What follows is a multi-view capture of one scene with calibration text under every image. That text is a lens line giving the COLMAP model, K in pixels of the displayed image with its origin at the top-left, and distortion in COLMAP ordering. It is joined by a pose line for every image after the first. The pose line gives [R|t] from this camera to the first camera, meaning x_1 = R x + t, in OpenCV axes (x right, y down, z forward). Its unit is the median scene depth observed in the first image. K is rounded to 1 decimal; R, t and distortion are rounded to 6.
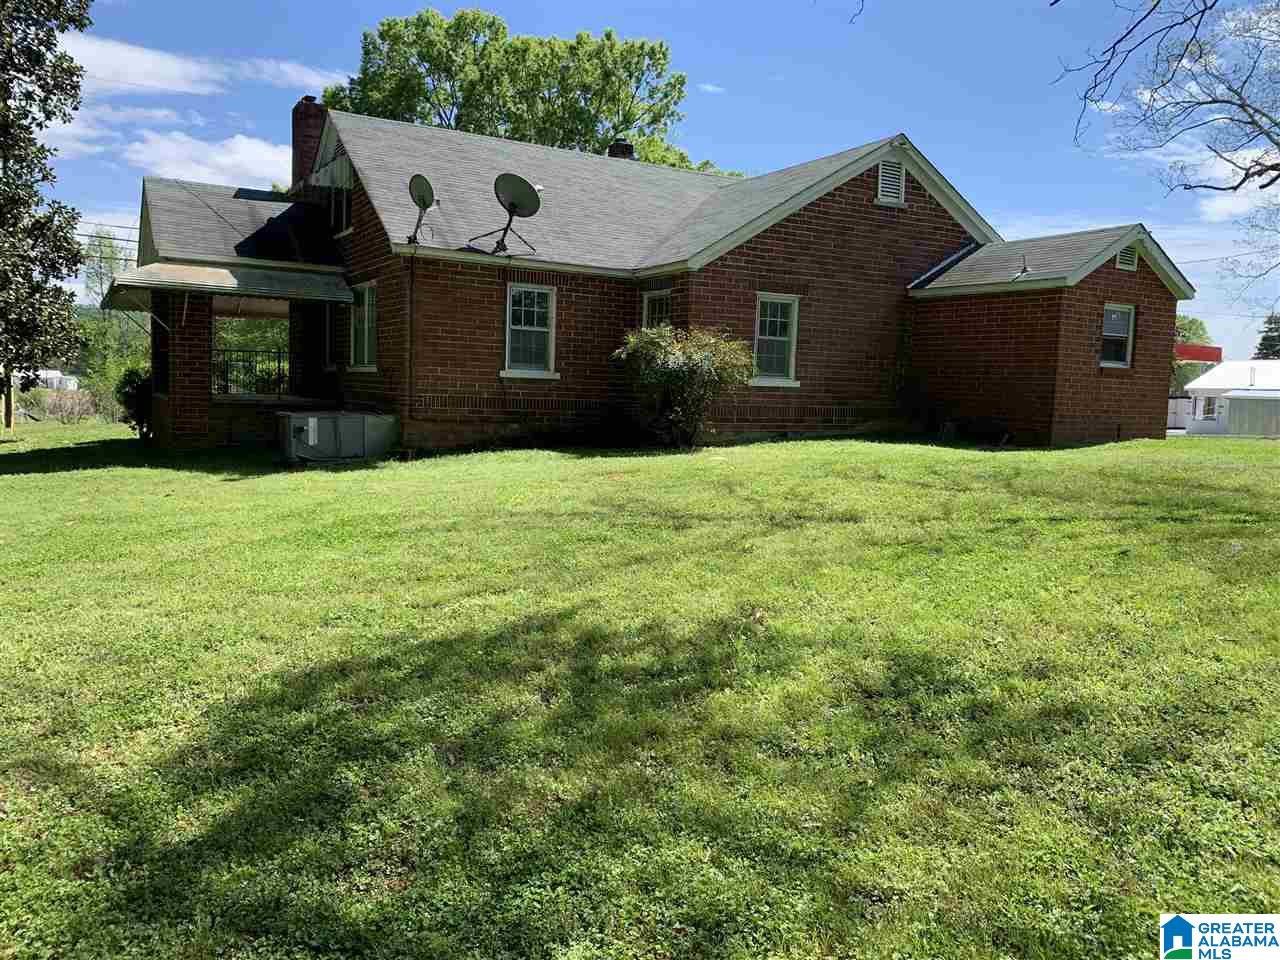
lens RADIAL K [[969.6, 0, 613.0], [0, 969.6, 476.8], [0, 0, 1]] dist [0.047192, -0.054801]
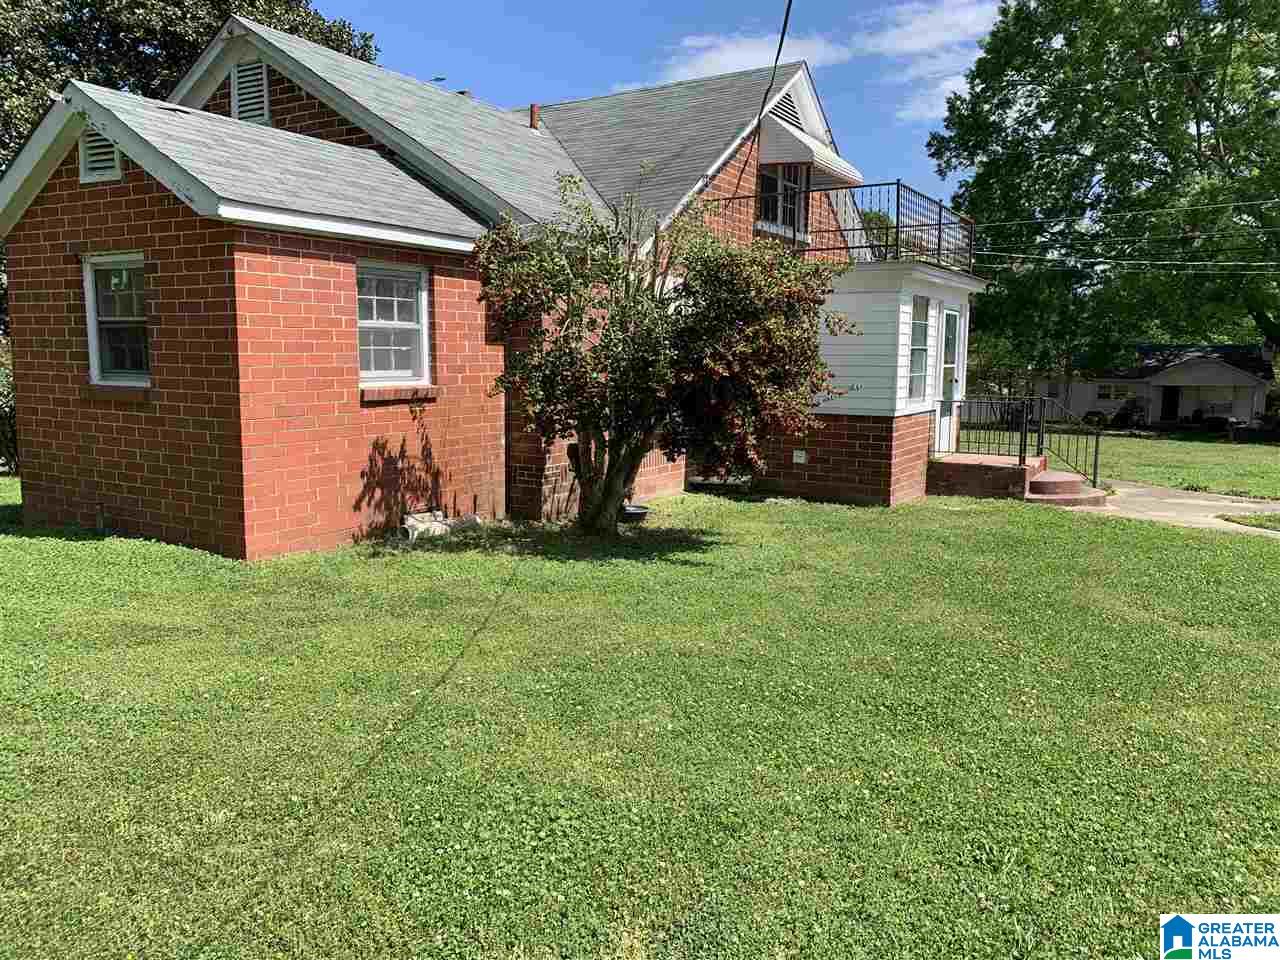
lens RADIAL K [[969.6, 0, 613.0], [0, 969.6, 476.8], [0, 0, 1]] dist [0.047192, -0.054801]
pose [[0.477453, 0.079540, -0.875050, 1.012837], [-0.081214, 0.995626, 0.046187, -0.104609], [0.874896, 0.049014, 0.481824, 0.940891]]
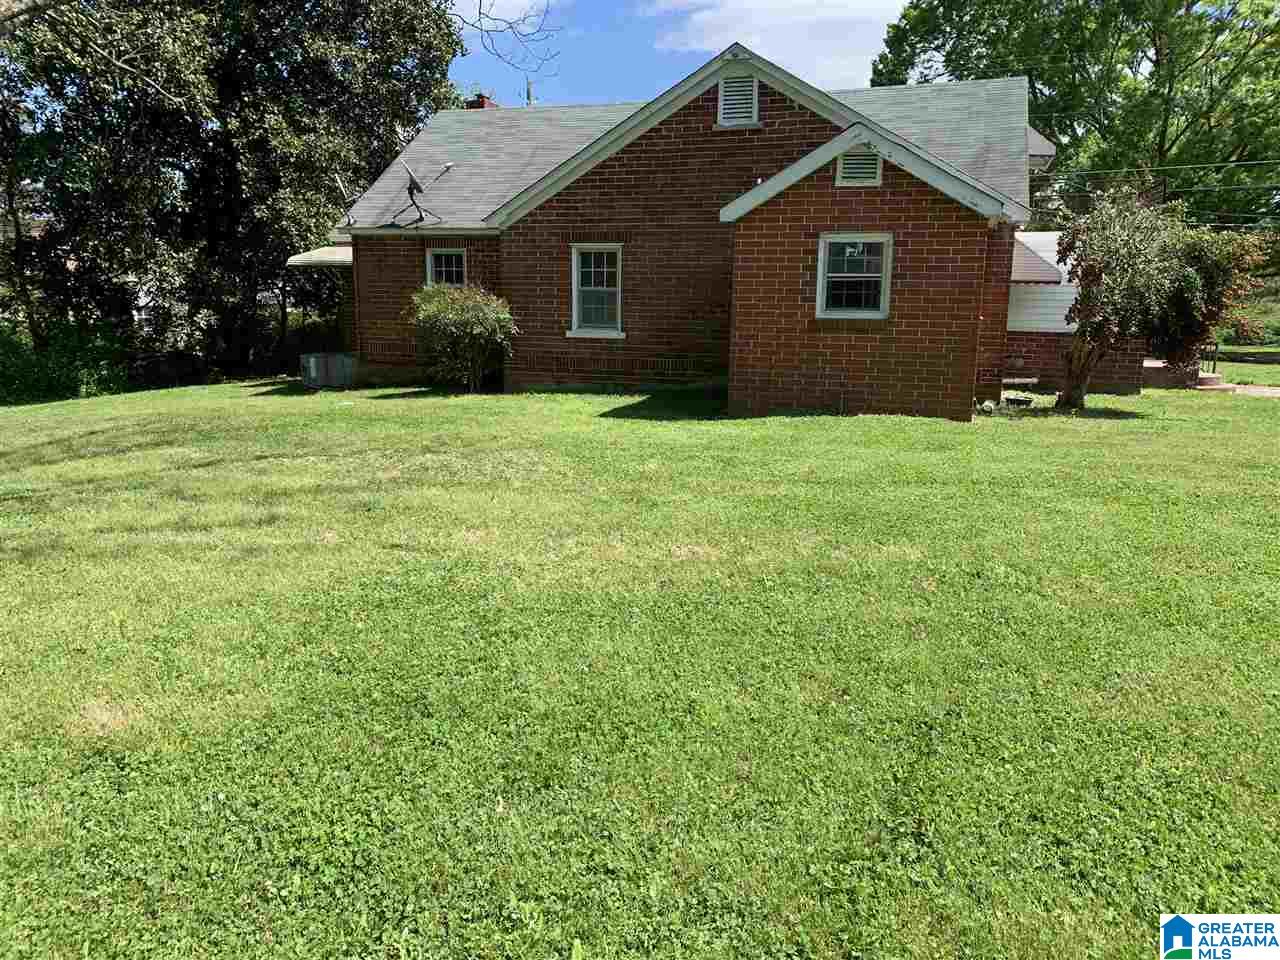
lens RADIAL K [[969.6, 0, 613.0], [0, 969.6, 476.8], [0, 0, 1]] dist [0.047192, -0.054801]
pose [[0.659648, 0.117718, -0.742298, 0.923548], [-0.062072, 0.992817, 0.102286, -0.053731], [0.749007, -0.021396, 0.662217, 0.346102]]
